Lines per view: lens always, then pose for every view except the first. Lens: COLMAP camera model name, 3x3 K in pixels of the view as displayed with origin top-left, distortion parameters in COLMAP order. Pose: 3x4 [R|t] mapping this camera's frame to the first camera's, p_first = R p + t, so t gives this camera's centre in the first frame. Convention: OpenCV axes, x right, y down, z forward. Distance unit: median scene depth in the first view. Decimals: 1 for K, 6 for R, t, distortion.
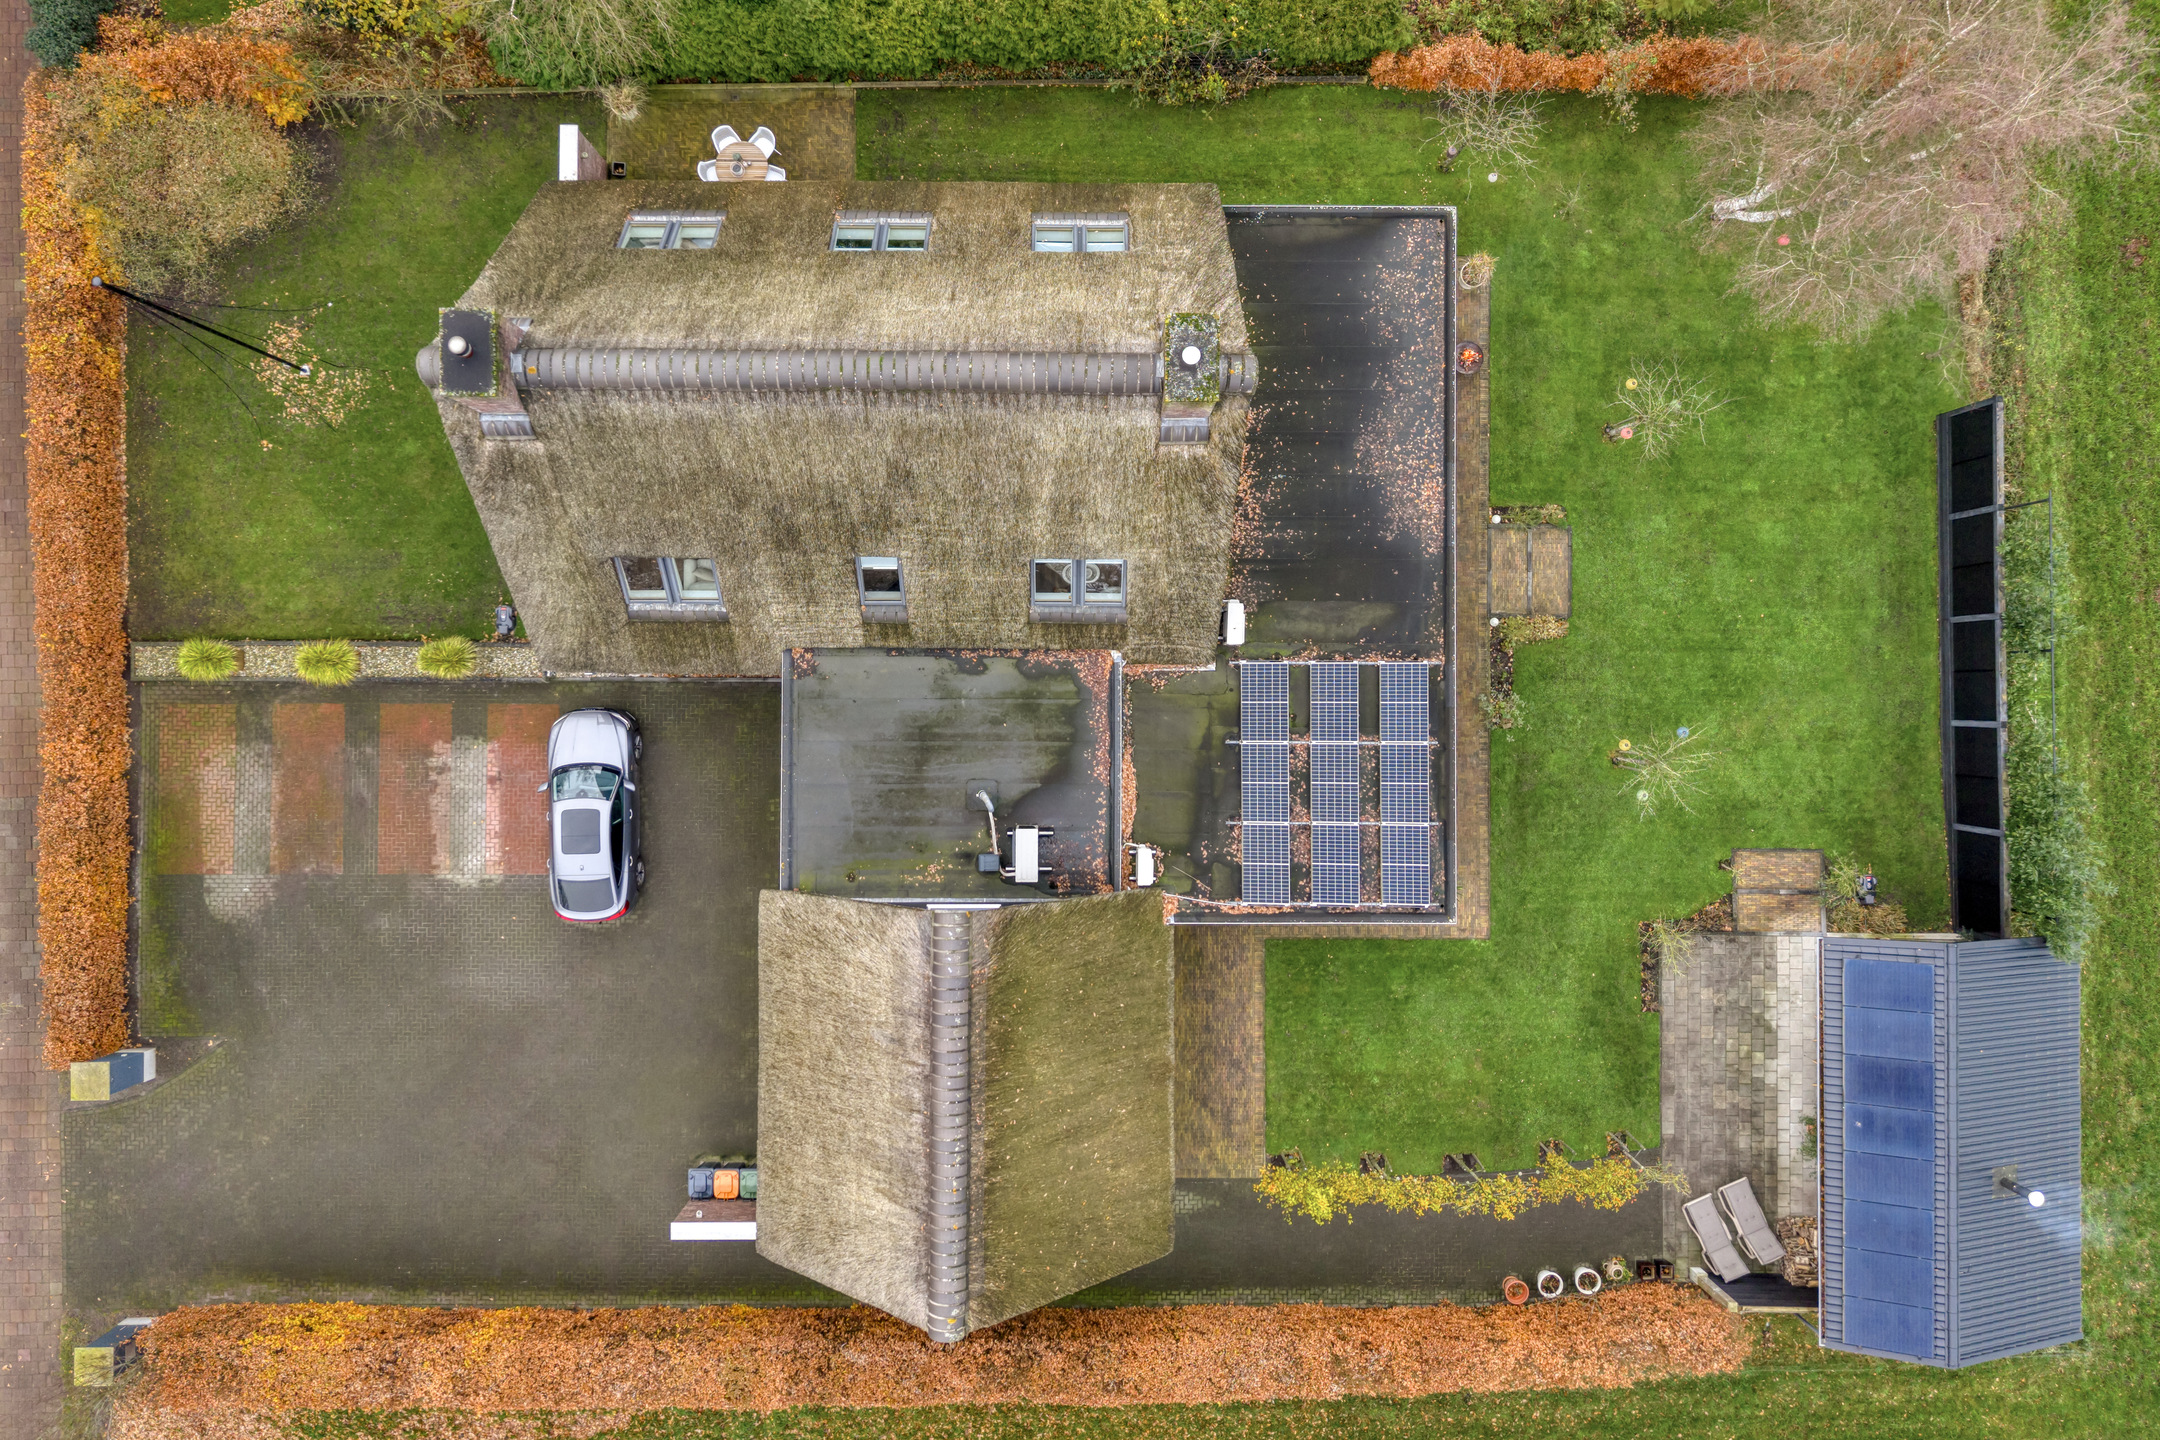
lens RADIAL K [[1546.3, 0, 1086.1], [0, 1546.3, 692.4], [0, 0, 1]] dist [0.001576, -0.001408]
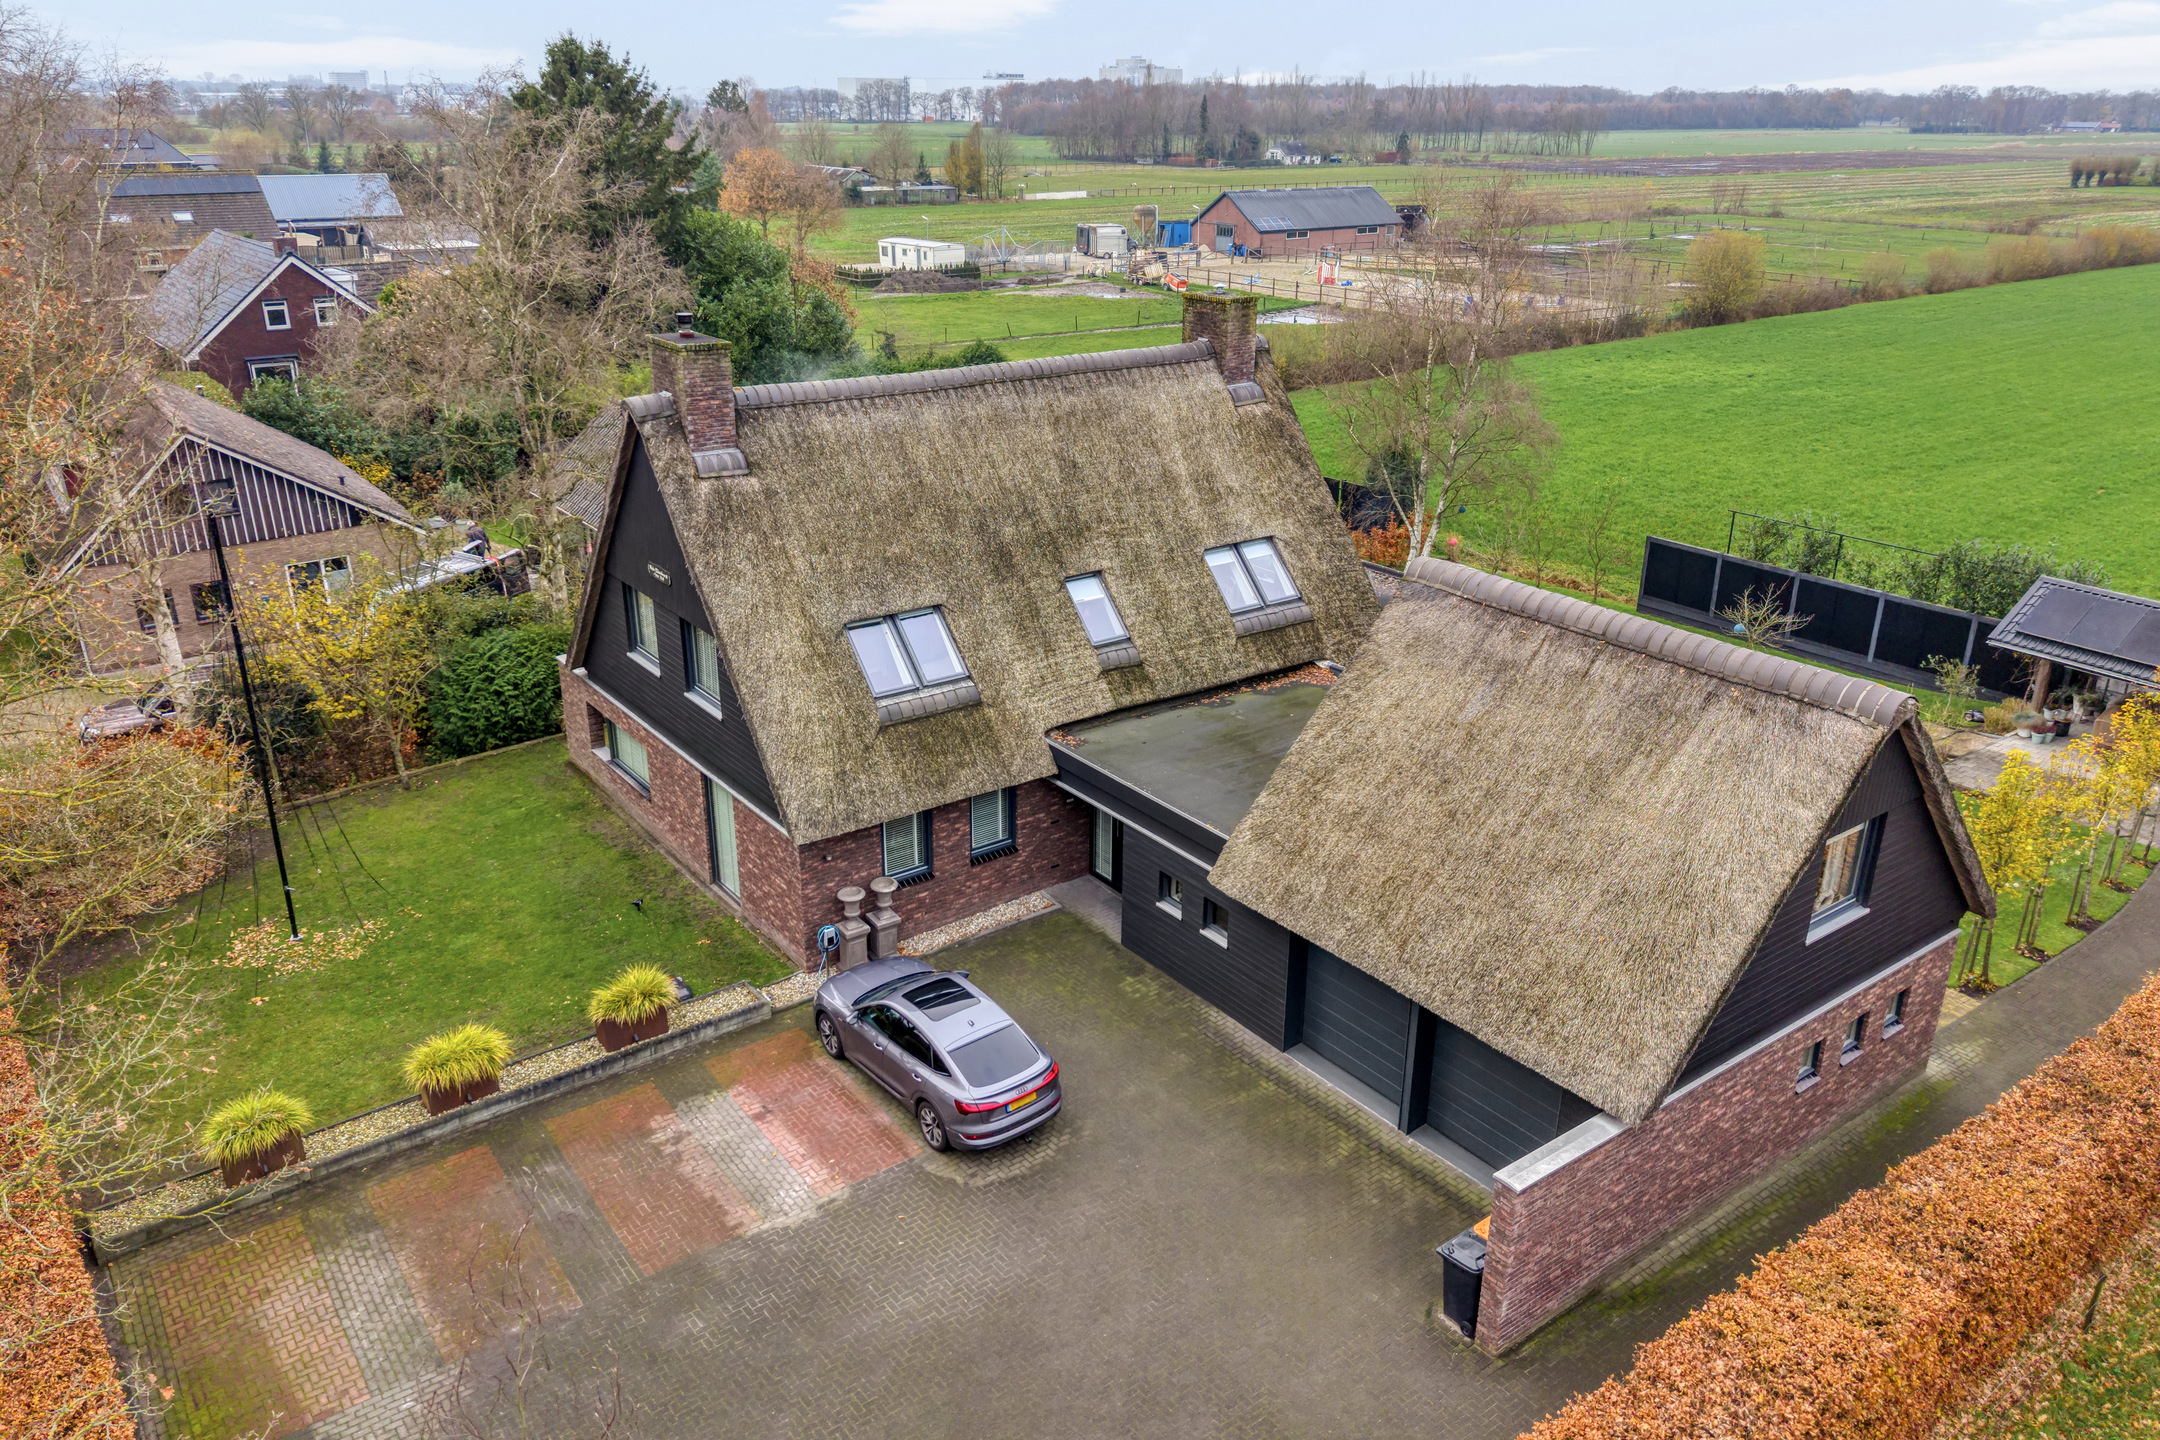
lens RADIAL K [[1546.3, 0, 1086.1], [0, 1546.3, 692.4], [0, 0, 1]] dist [0.001576, -0.001408]
pose [[0.796888, -0.230681, 0.558351, -0.714253], [0.604106, 0.296546, -0.739673, 0.672449], [0.005052, 0.926740, 0.375669, 0.723995]]
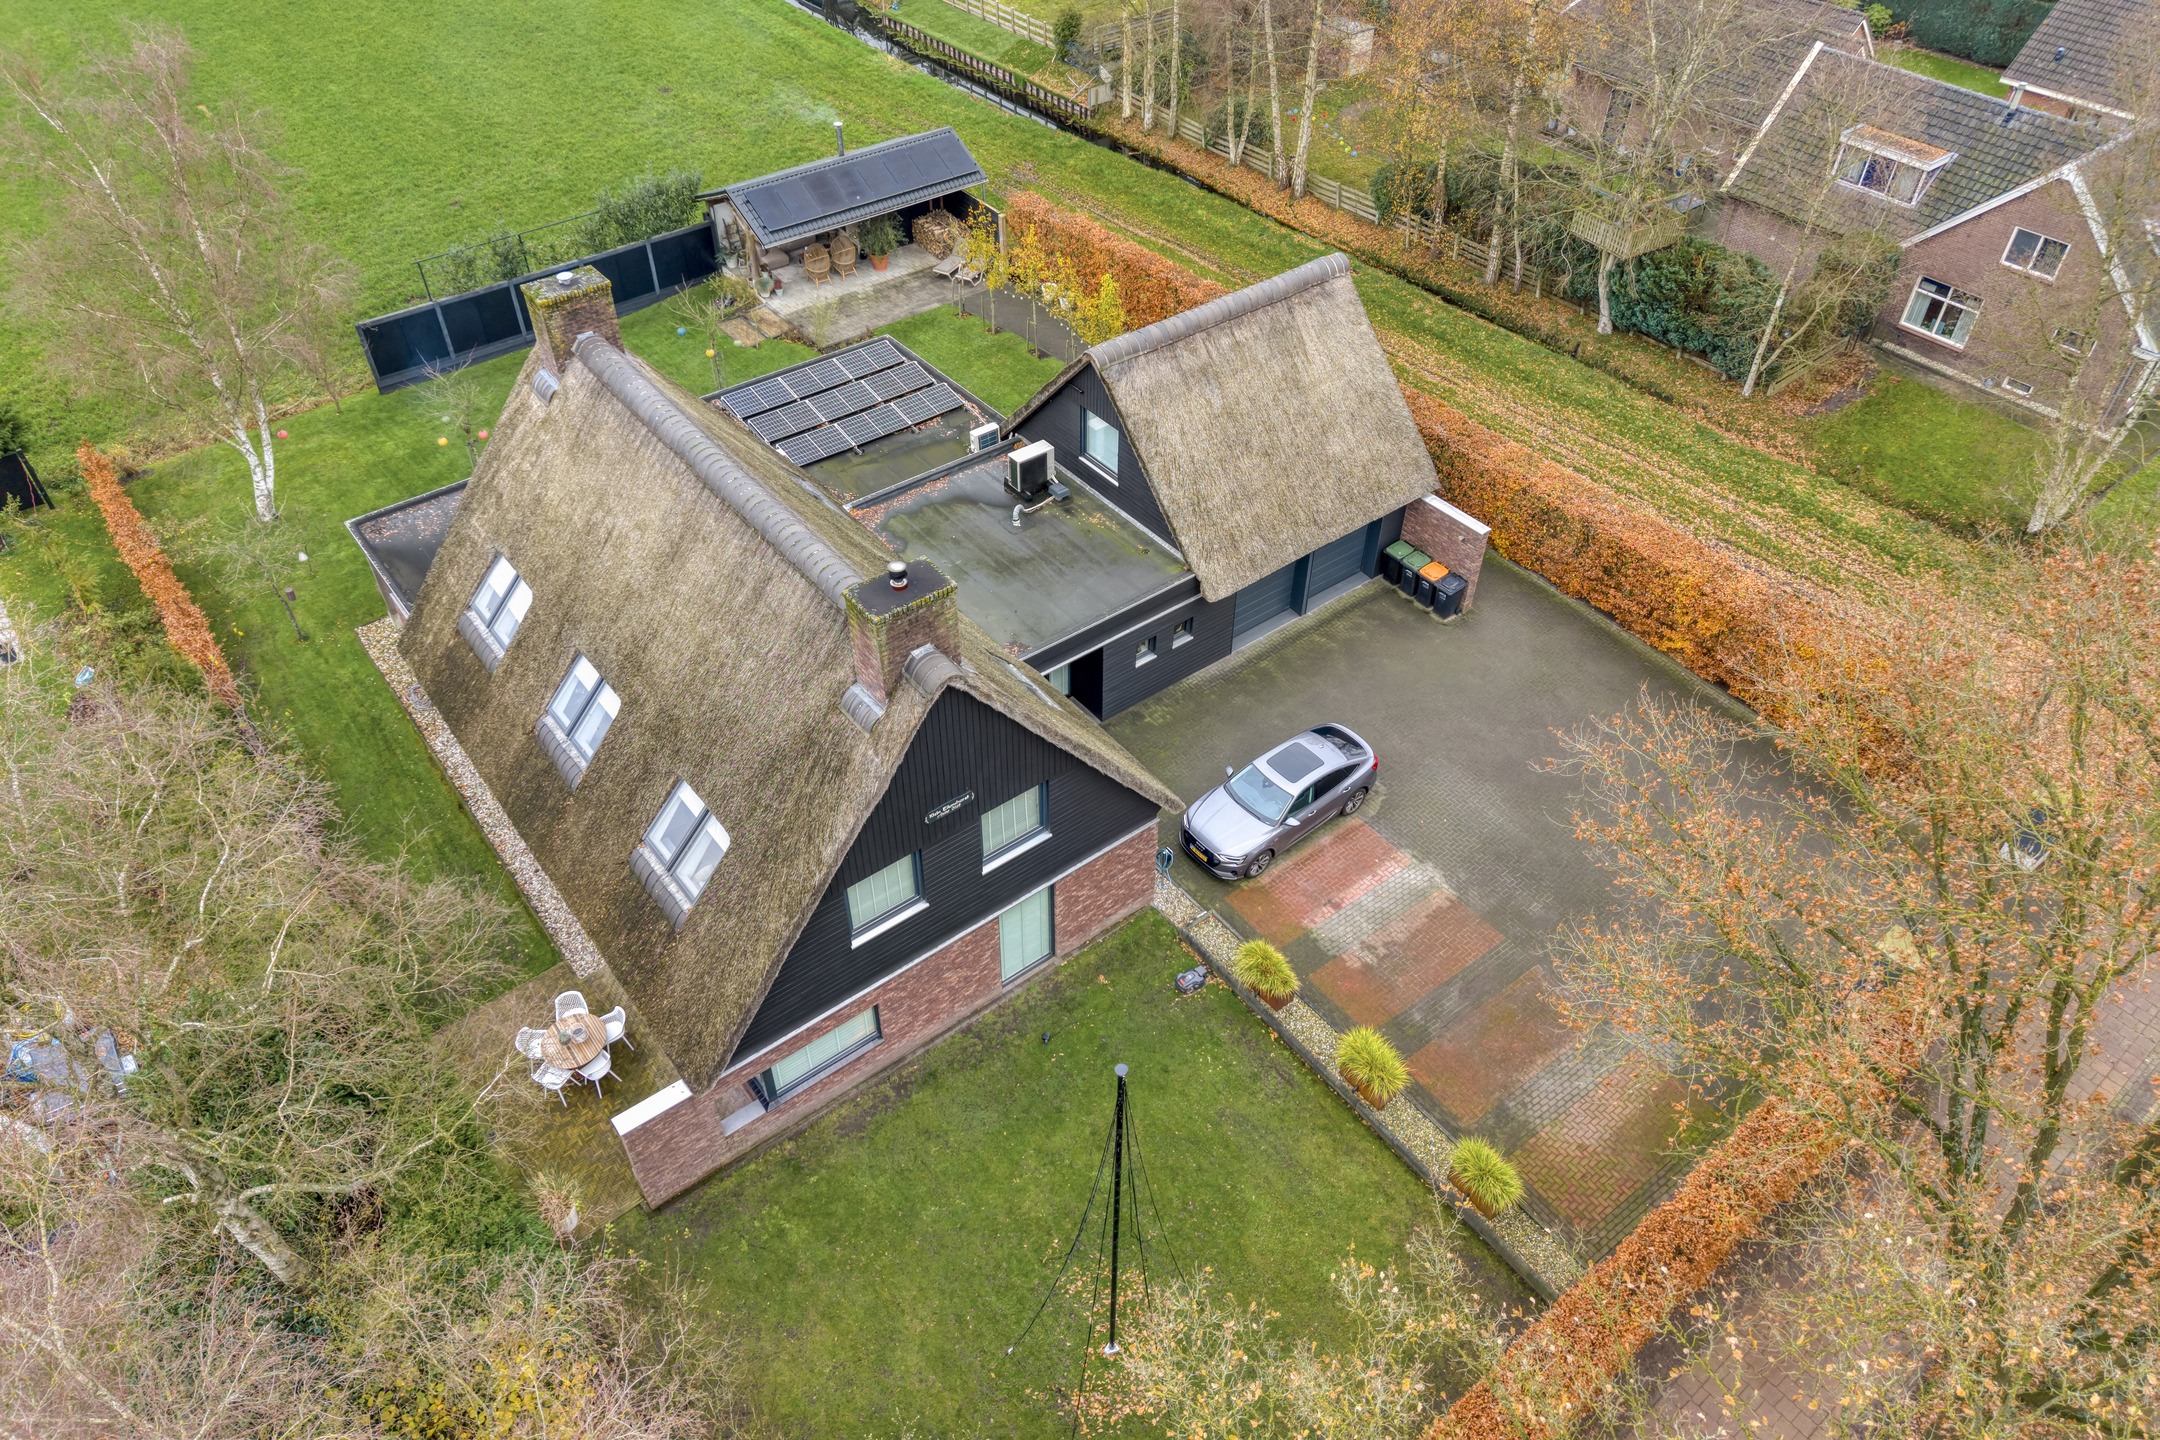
lens RADIAL K [[1430.2, 0, 1082.6], [0, 1430.2, 688.6], [0, 0, 1]] dist [0.007085, 0.000674]
pose [[-0.614275, -0.548570, 0.567219, -0.841332], [0.788670, -0.403303, 0.464055, -0.477441], [-0.025806, 0.732406, 0.680379, 0.414270]]
